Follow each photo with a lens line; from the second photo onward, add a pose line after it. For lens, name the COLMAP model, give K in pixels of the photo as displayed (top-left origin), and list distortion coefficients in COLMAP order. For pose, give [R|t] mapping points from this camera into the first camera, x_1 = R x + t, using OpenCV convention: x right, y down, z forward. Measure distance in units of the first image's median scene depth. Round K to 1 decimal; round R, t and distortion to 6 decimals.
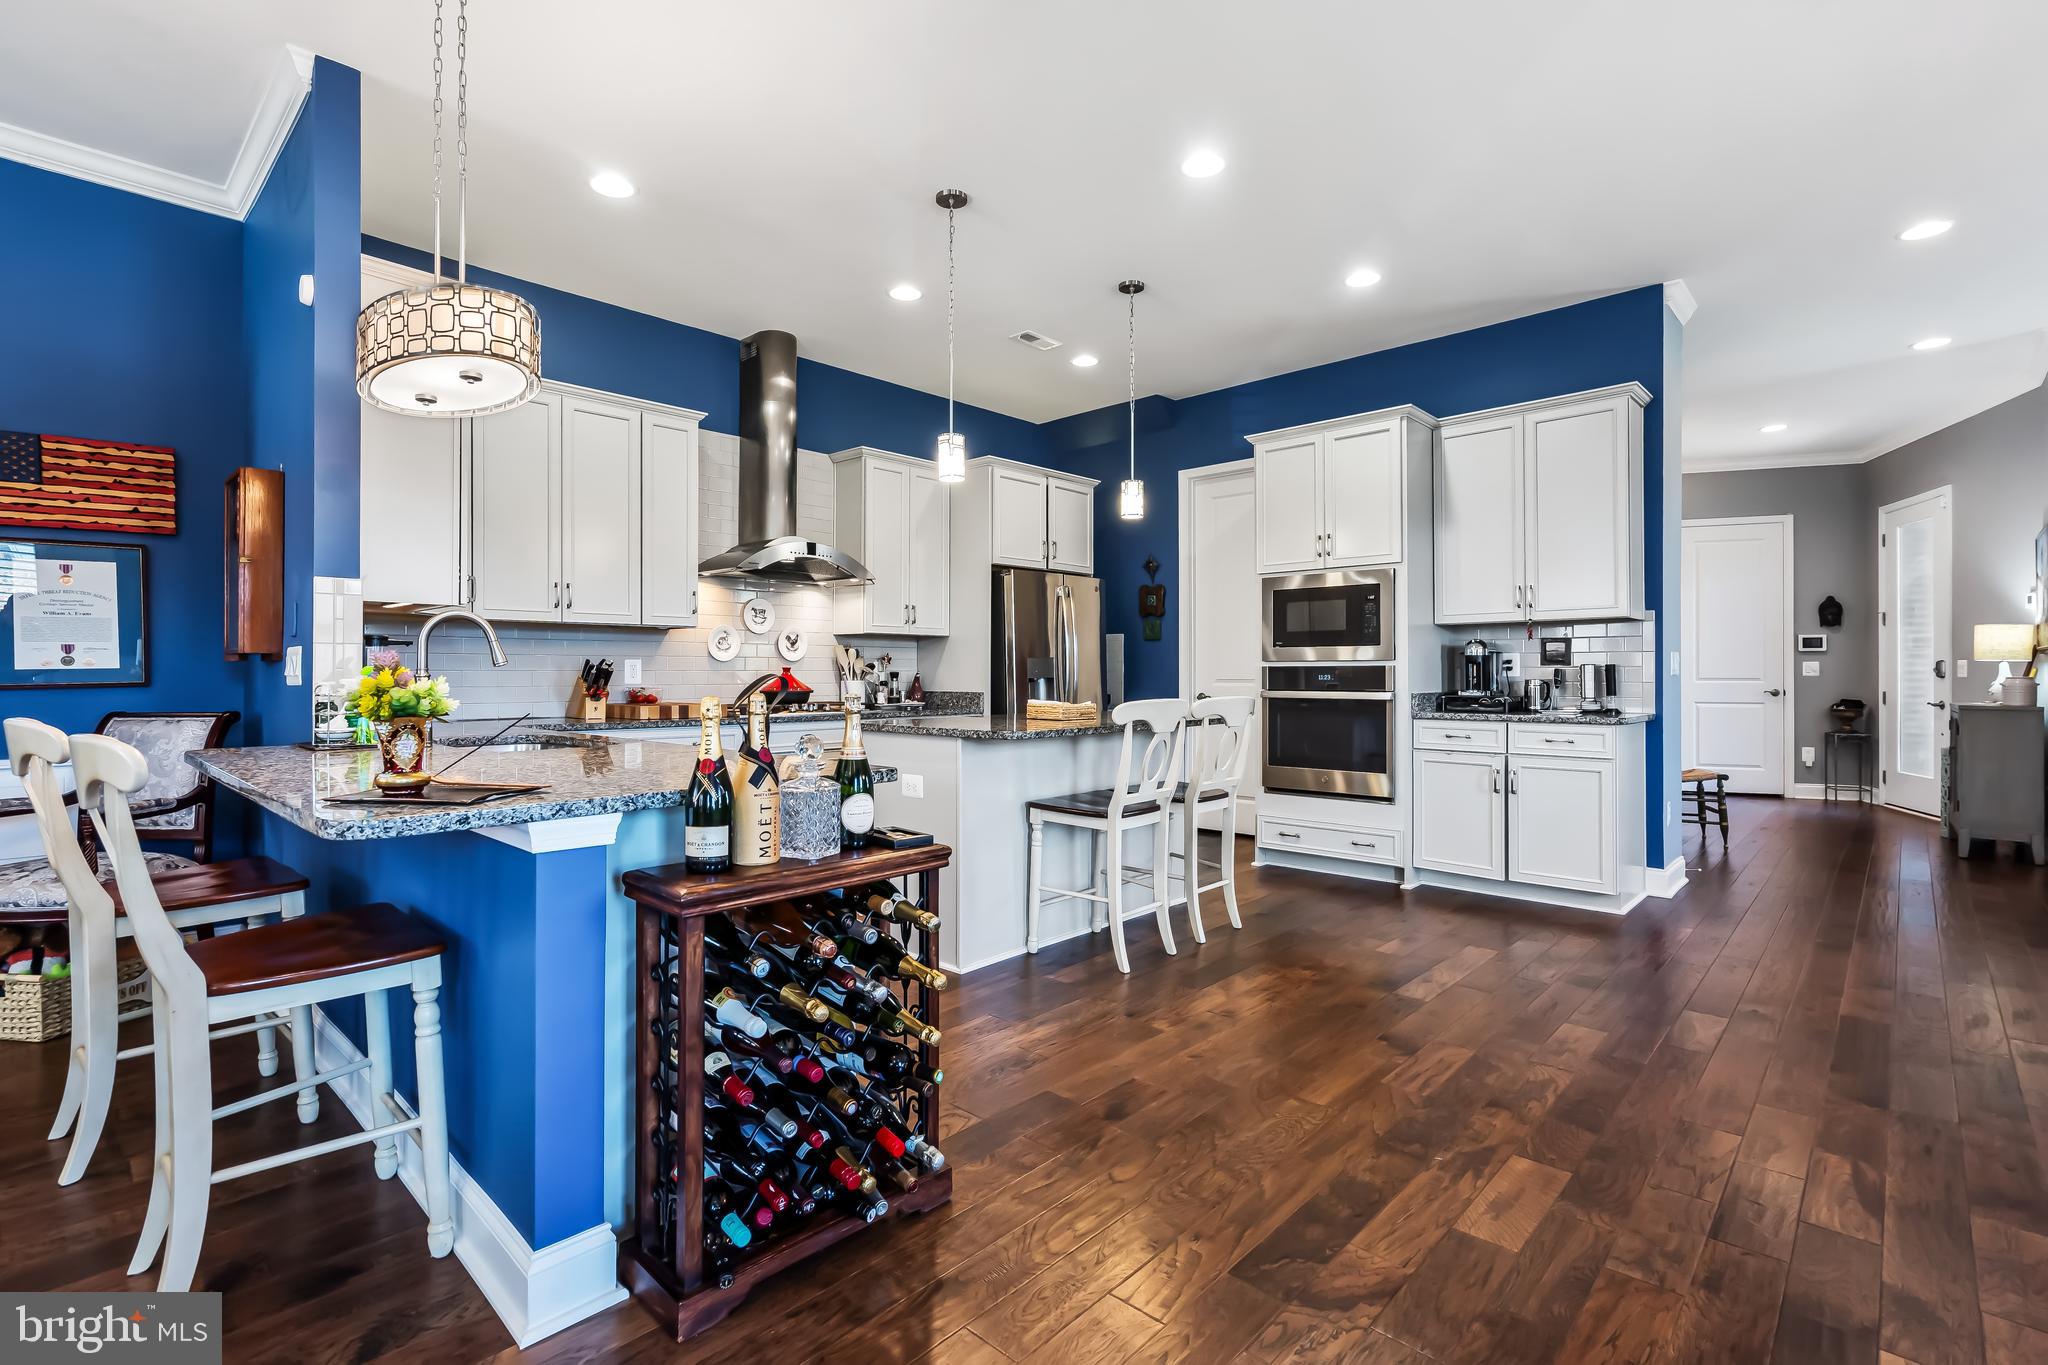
lens RADIAL K [[931.7, 0, 1018.8], [0, 931.7, 669.6], [0, 0, 1]] dist [-0.004899, 0.001946]
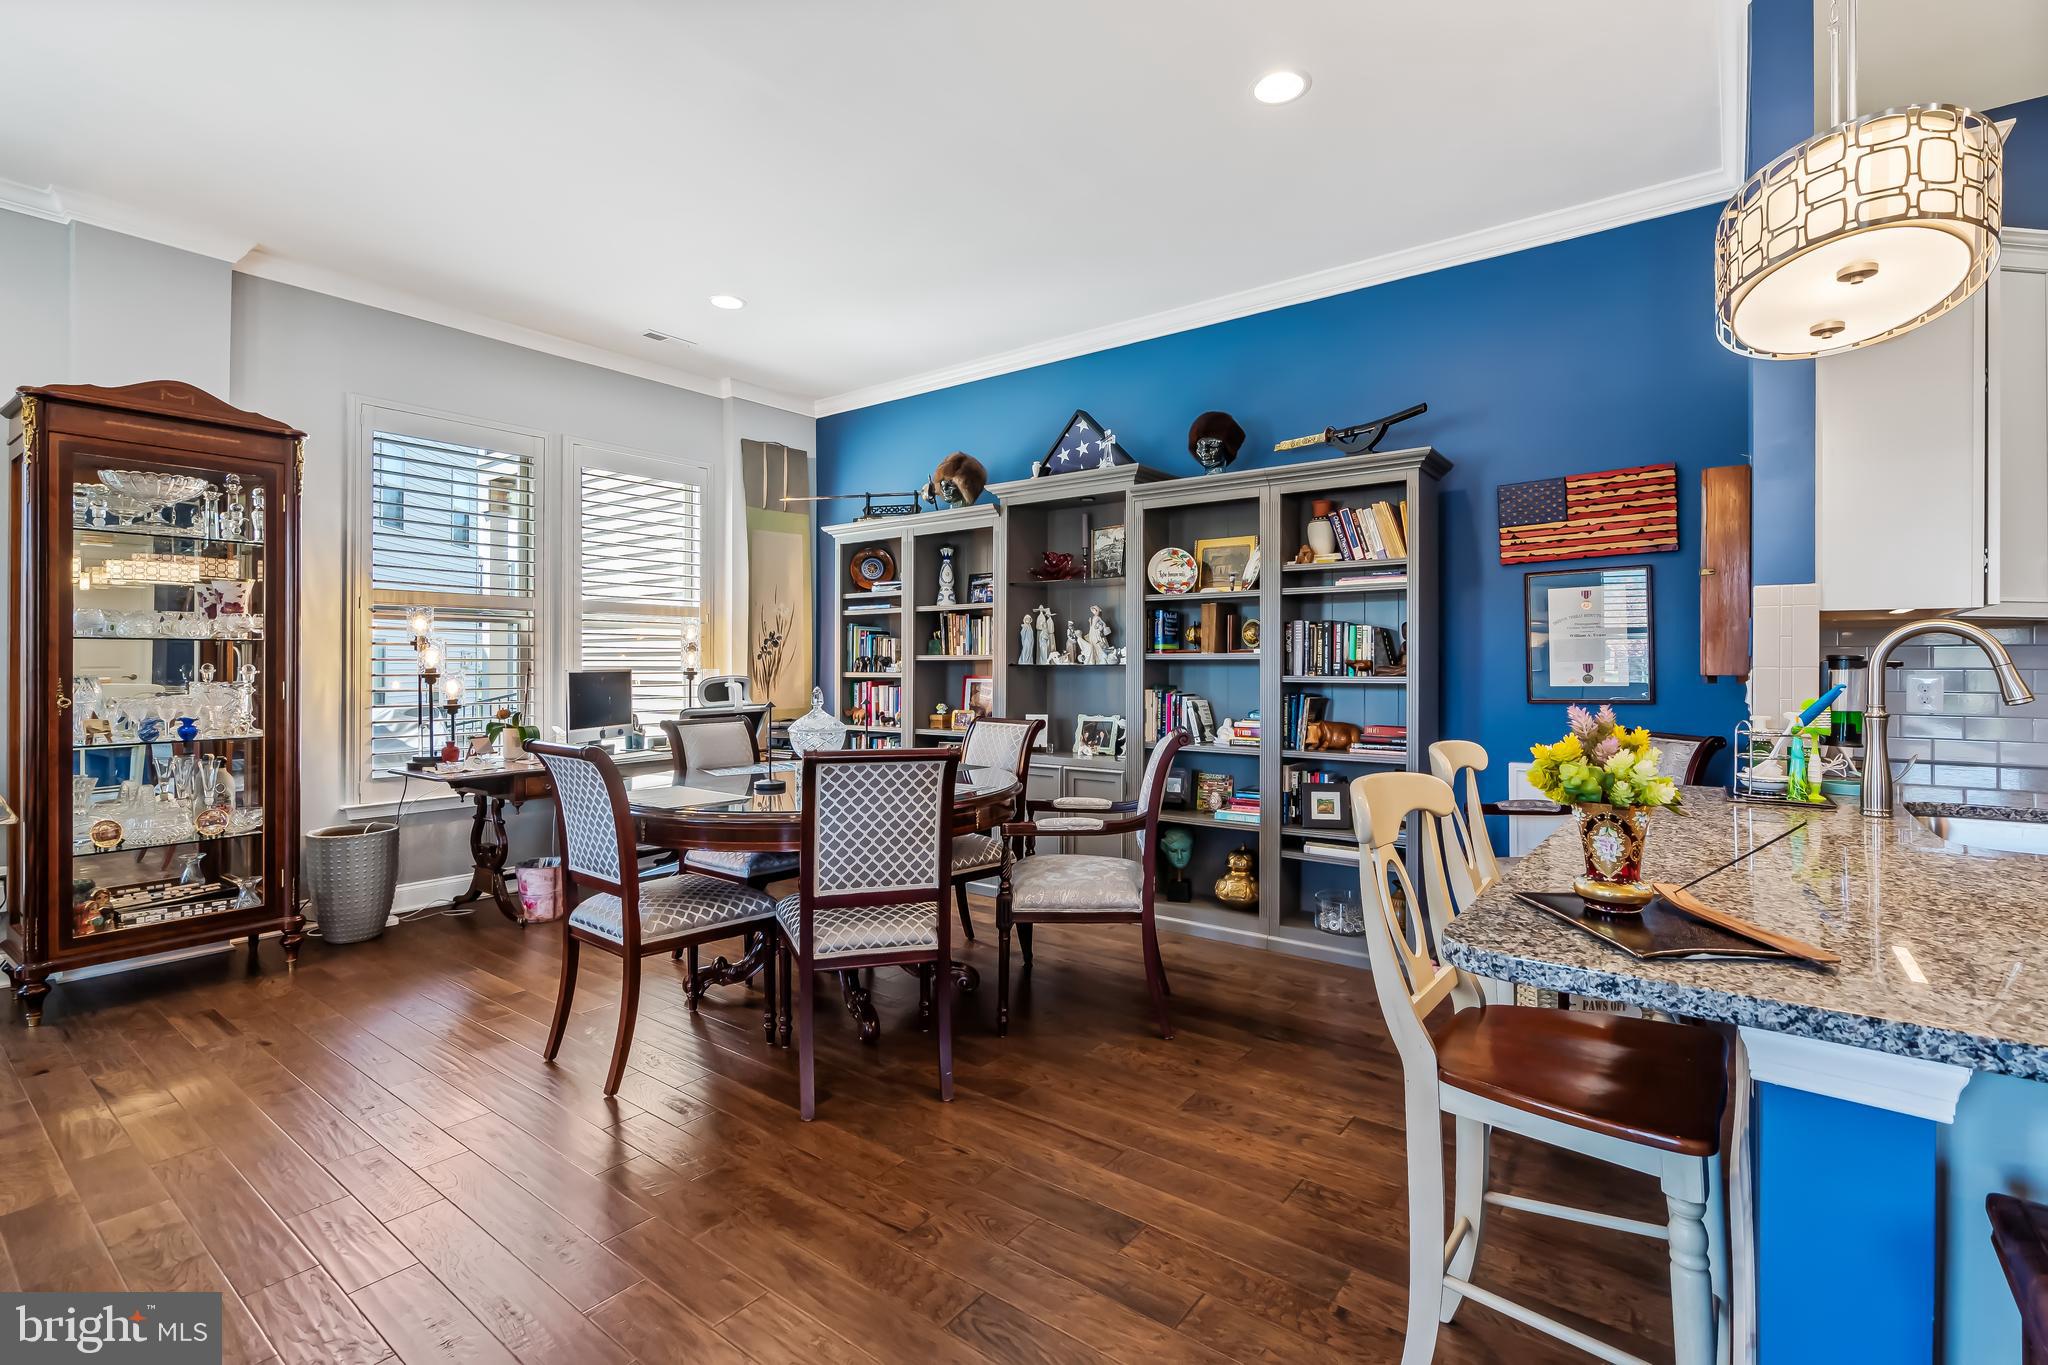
lens RADIAL K [[931.7, 0, 1026.8], [0, 931.7, 664.8], [0, 0, 1]] dist [-0.004899, 0.001946]
pose [[0.105794, 0.001205, -0.994387, -0.000696], [-0.000889, 0.999999, 0.001118, -0.018326], [0.994388, 0.000766, 0.105795, 0.162137]]
